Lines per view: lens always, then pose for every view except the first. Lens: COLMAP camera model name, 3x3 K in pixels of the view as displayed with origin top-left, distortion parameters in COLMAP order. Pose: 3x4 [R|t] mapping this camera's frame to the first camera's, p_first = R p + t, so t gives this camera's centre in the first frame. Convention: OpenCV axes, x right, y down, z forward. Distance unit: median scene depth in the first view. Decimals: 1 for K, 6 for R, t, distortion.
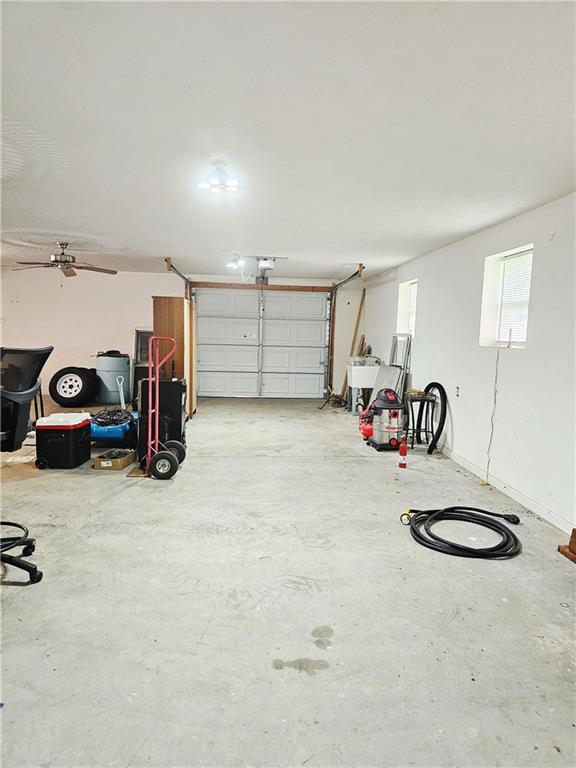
lens RADIAL K [[528.4, 0, 313.6], [0, 528.4, 381.6], [0, 0, 1]] dist [0.074885, -0.049770]
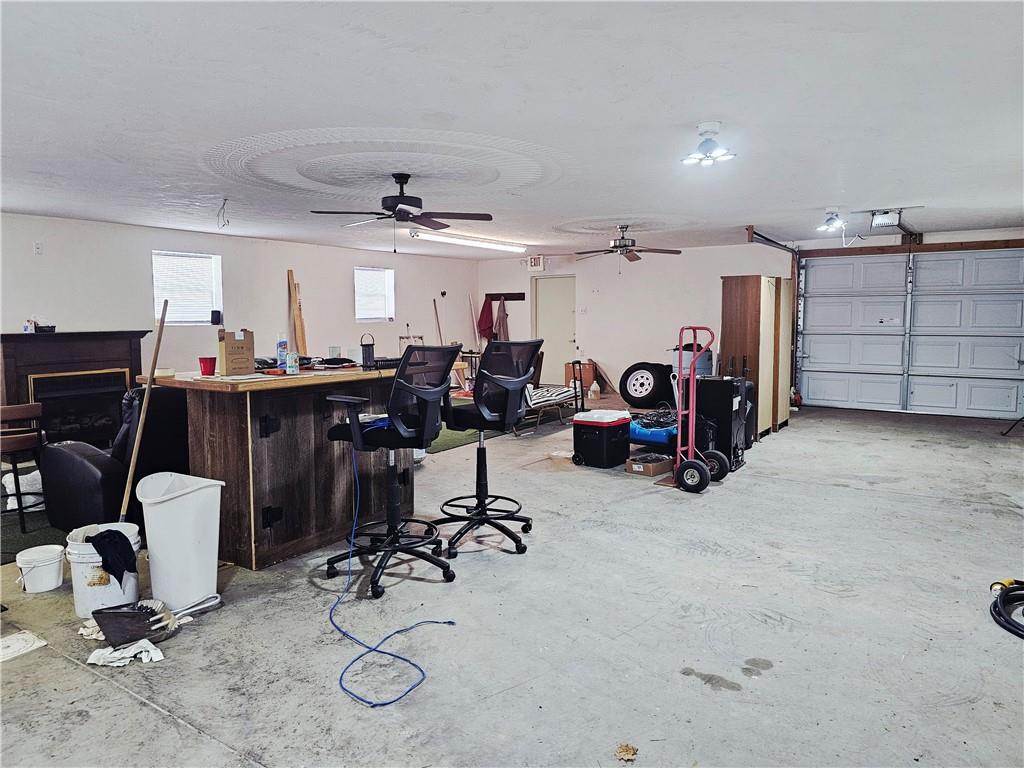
lens RADIAL K [[704.5, 0, 514.7], [0, 704.5, 375.8], [0, 0, 1]] dist [0.074885, -0.049770]
pose [[0.787668, 0.026411, -0.615533, 0.192214], [-0.034900, 0.999389, -0.001778, 0.007882], [0.615110, 0.022883, 0.788109, -0.080713]]
